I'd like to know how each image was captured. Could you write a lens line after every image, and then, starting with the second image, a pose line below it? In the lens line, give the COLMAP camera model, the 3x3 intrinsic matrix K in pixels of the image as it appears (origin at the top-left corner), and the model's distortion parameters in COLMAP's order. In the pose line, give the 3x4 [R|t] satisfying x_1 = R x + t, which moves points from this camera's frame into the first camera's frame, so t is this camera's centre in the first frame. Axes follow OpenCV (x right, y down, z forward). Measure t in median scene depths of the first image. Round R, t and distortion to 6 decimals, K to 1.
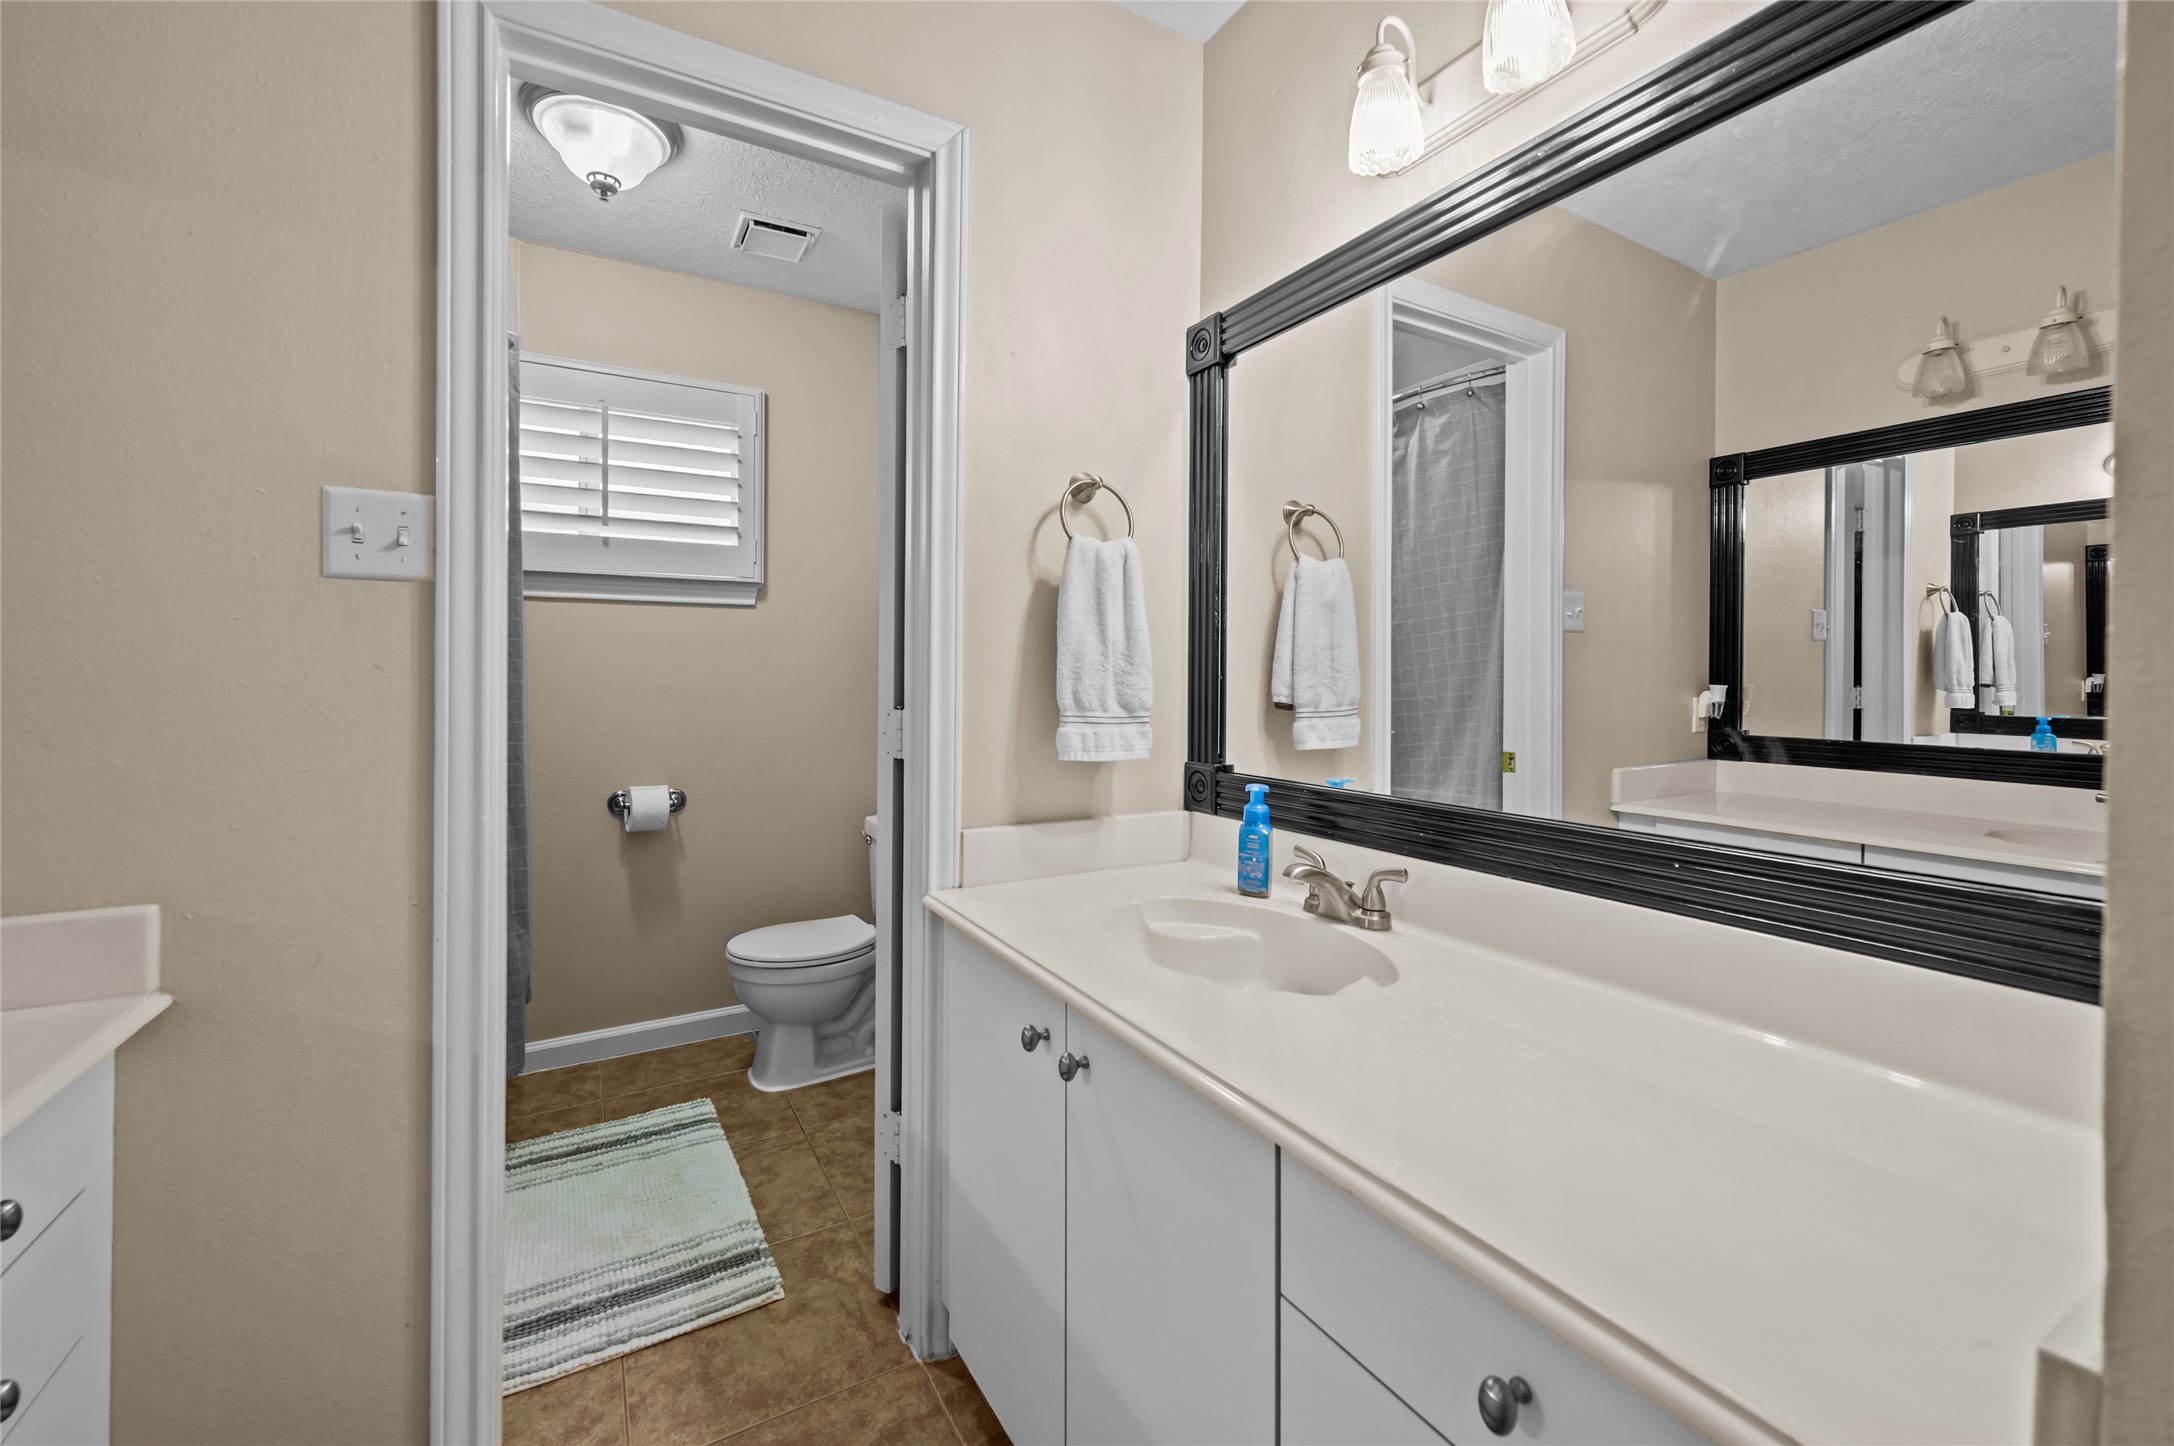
lens RADIAL K [[879.8, 0, 1086.2], [0, 879.8, 667.9], [0, 0, 1]] dist [0.000992, 0.000996]
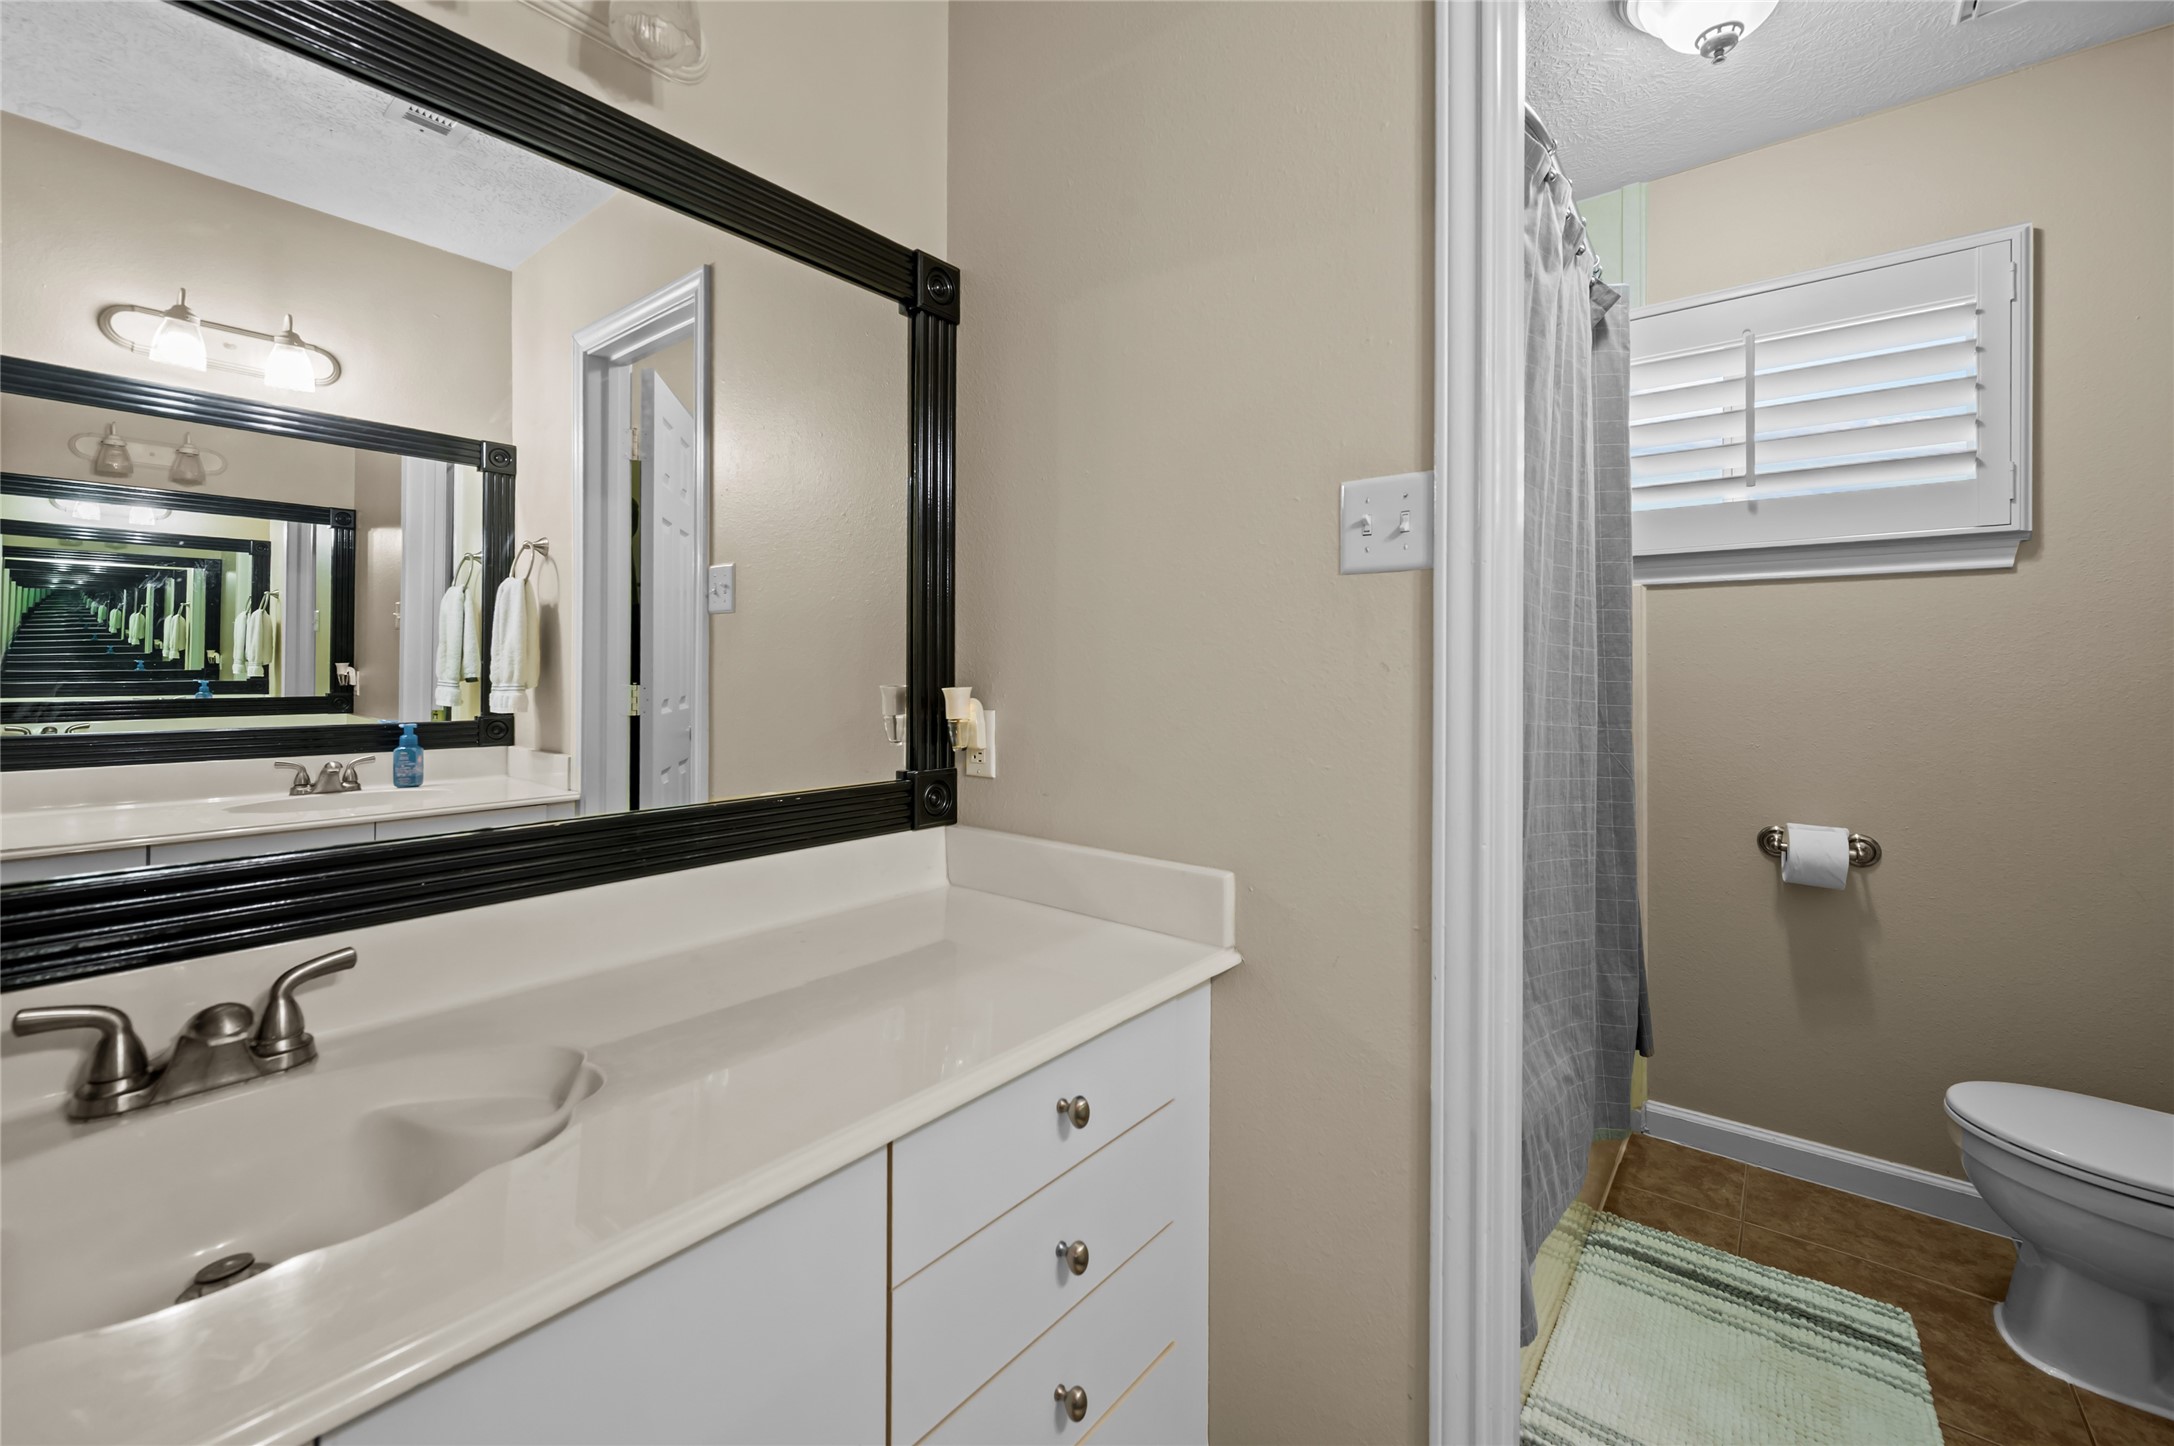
lens RADIAL K [[879.8, 0, 1086.2], [0, 879.8, 667.9], [0, 0, 1]] dist [0.000992, 0.000996]
pose [[0.350924, -0.006726, -0.936380, -0.018934], [0.005024, 0.999973, -0.005300, 0.002568], [0.936390, -0.002844, 0.350948, 0.181668]]
